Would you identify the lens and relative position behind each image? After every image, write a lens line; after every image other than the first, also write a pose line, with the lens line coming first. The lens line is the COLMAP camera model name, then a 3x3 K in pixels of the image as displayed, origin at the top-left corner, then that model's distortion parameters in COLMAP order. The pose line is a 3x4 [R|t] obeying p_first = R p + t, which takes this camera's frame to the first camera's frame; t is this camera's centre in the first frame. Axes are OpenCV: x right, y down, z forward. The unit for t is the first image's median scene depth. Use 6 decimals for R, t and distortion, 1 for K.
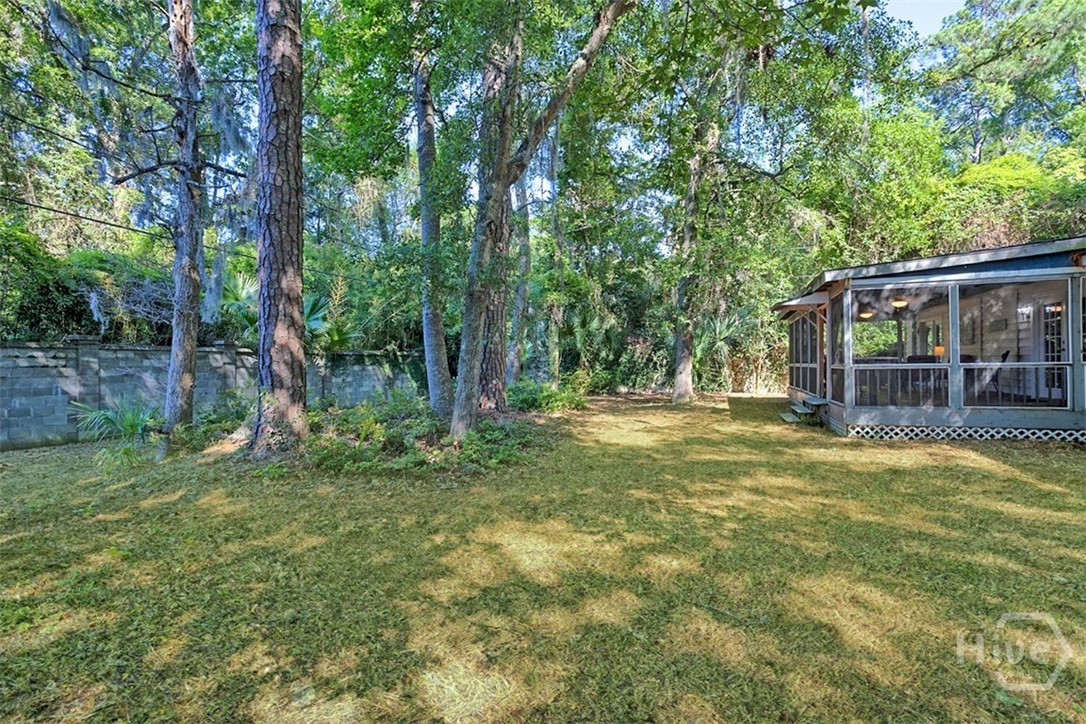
lens RADIAL K [[523.6, 0, 547.6], [0, 523.6, 366.6], [0, 0, 1]] dist [-0.024166, 0.018129]
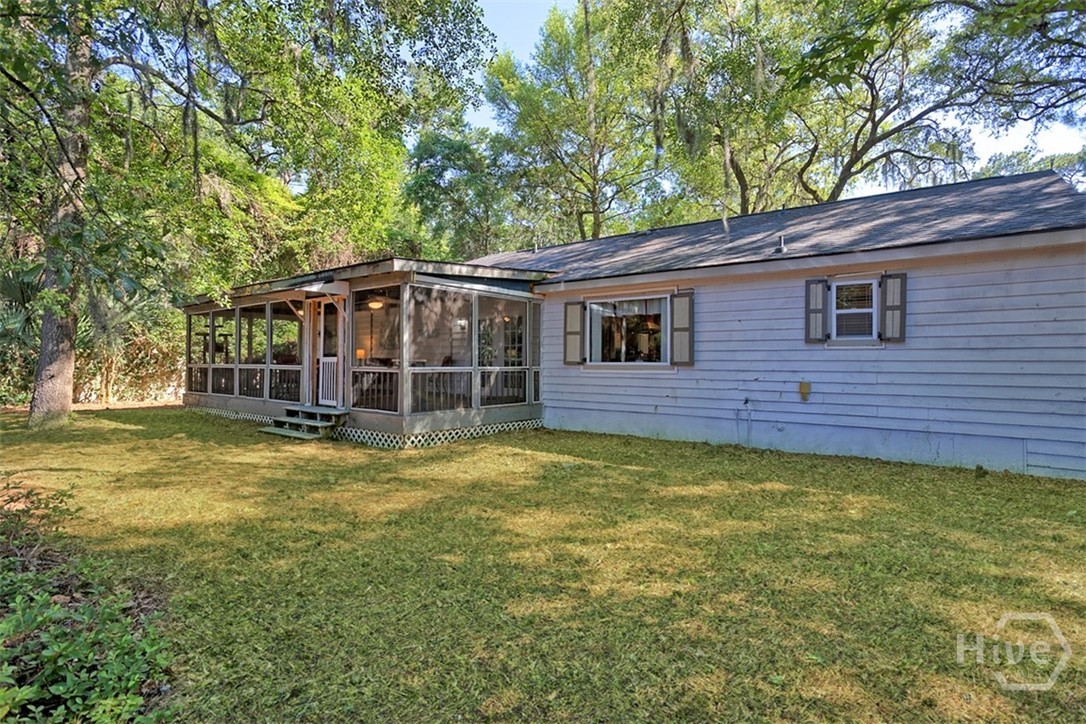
lens RADIAL K [[523.6, 0, 536.4], [0, 523.6, 369.2], [0, 0, 1]] dist [-0.024166, 0.018129]
pose [[0.381172, 0.002010, 0.924502, -0.168687], [-0.006243, 0.999980, 0.000400, -0.003430], [-0.924483, -0.005925, 0.381177, 0.454536]]
